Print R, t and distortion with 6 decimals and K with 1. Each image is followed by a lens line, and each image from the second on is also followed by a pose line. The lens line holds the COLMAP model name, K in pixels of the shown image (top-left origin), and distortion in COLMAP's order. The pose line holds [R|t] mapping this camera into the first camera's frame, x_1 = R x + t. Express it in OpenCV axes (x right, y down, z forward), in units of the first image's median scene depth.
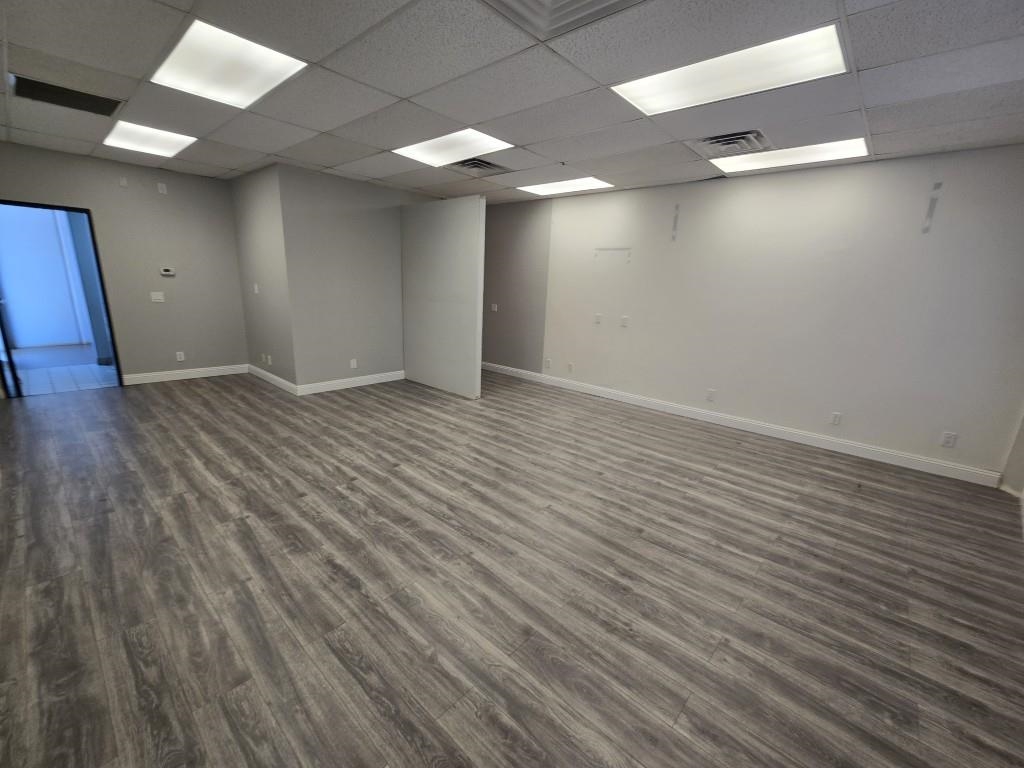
lens RADIAL K [[422.4, 0, 518.1], [0, 422.4, 387.3], [0, 0, 1]] dist [-0.004663, 0.002583]
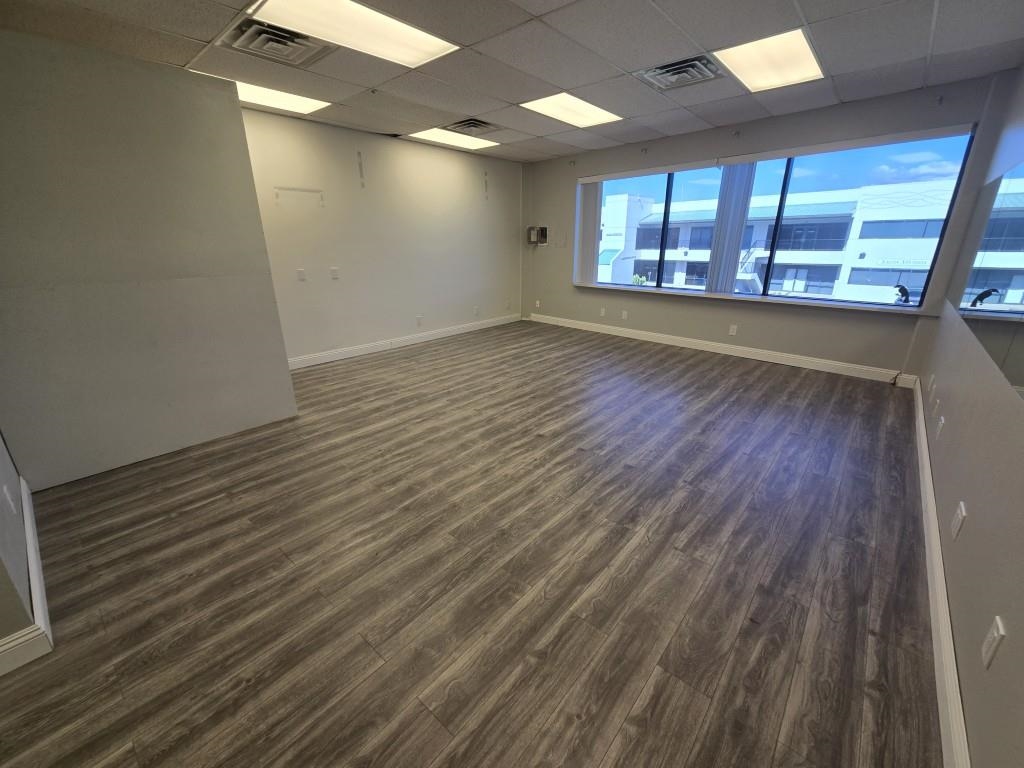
lens RADIAL K [[422.4, 0, 508.3], [0, 422.4, 386.5], [0, 0, 1]] dist [-0.004663, 0.002583]
pose [[-0.000130, -0.365965, 0.930629, -1.230556], [0.244937, 0.902269, 0.354847, -0.290690], [-0.969539, 0.227991, 0.089521, 1.046650]]
